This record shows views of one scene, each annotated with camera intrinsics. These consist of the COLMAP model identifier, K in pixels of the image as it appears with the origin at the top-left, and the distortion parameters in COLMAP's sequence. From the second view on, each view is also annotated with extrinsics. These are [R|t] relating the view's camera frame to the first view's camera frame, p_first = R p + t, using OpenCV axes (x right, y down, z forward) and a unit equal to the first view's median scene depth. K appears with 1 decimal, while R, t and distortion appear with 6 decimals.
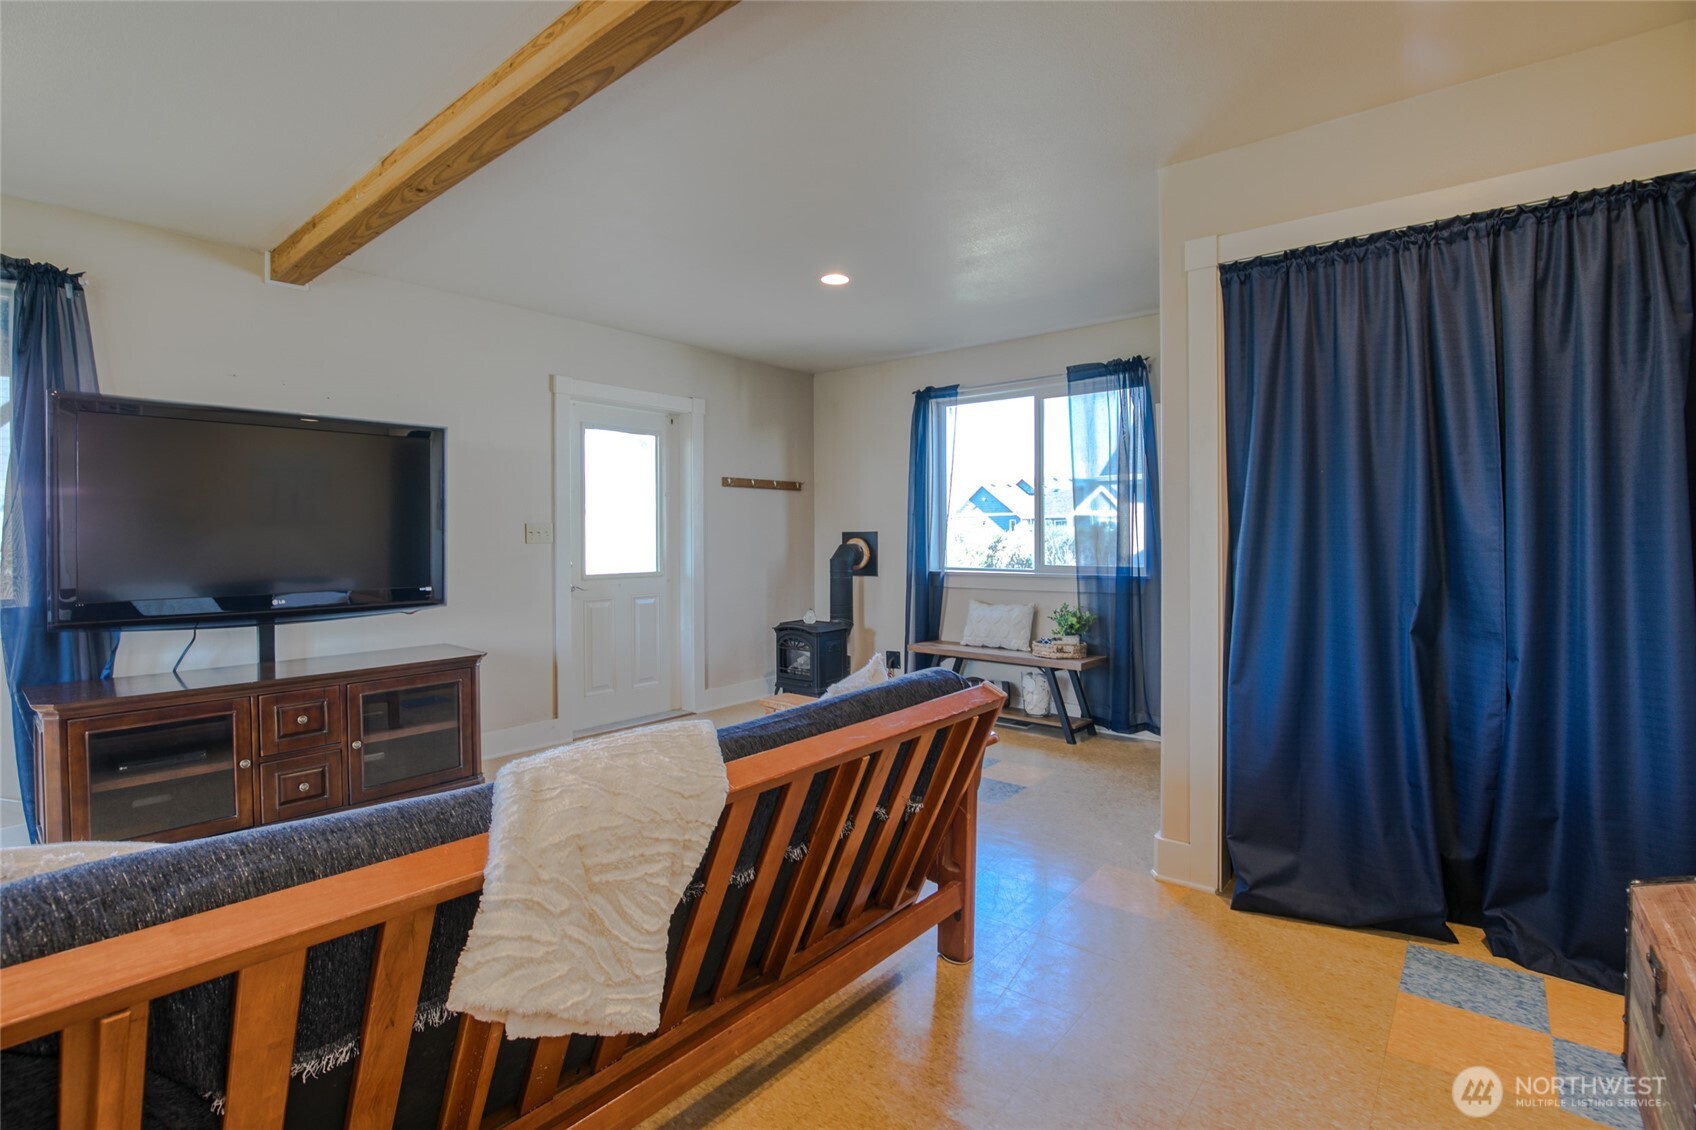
lens RADIAL K [[799.6, 0, 857.7], [0, 799.6, 534.5], [0, 0, 1]] dist [-0.013489, 0.000146]
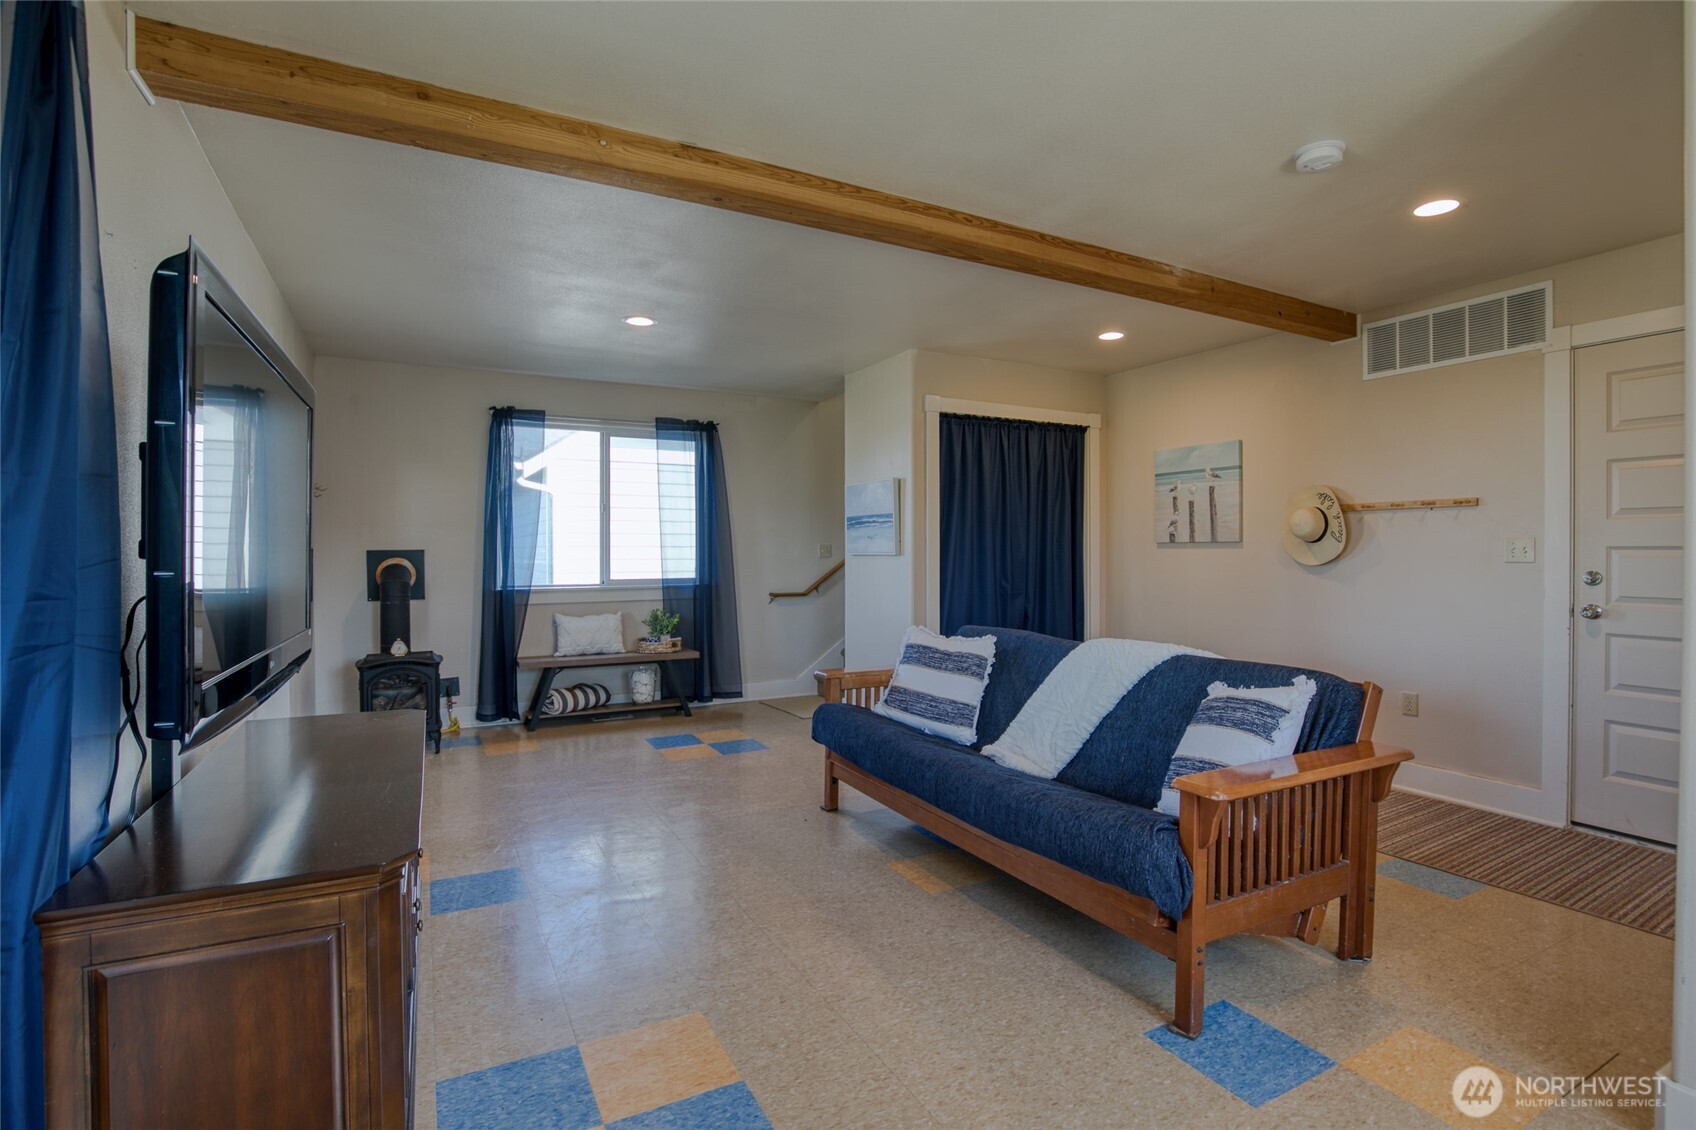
lens RADIAL K [[791.0, 0, 848.4], [0, 791.0, 557.0], [0, 0, 1]] dist [-0.013992, -0.000020]
pose [[0.391103, -0.001351, 0.920346, -0.735418], [-0.000810, 0.999998, 0.001812, 0.003173], [-0.920347, -0.001454, 0.391101, 0.245879]]
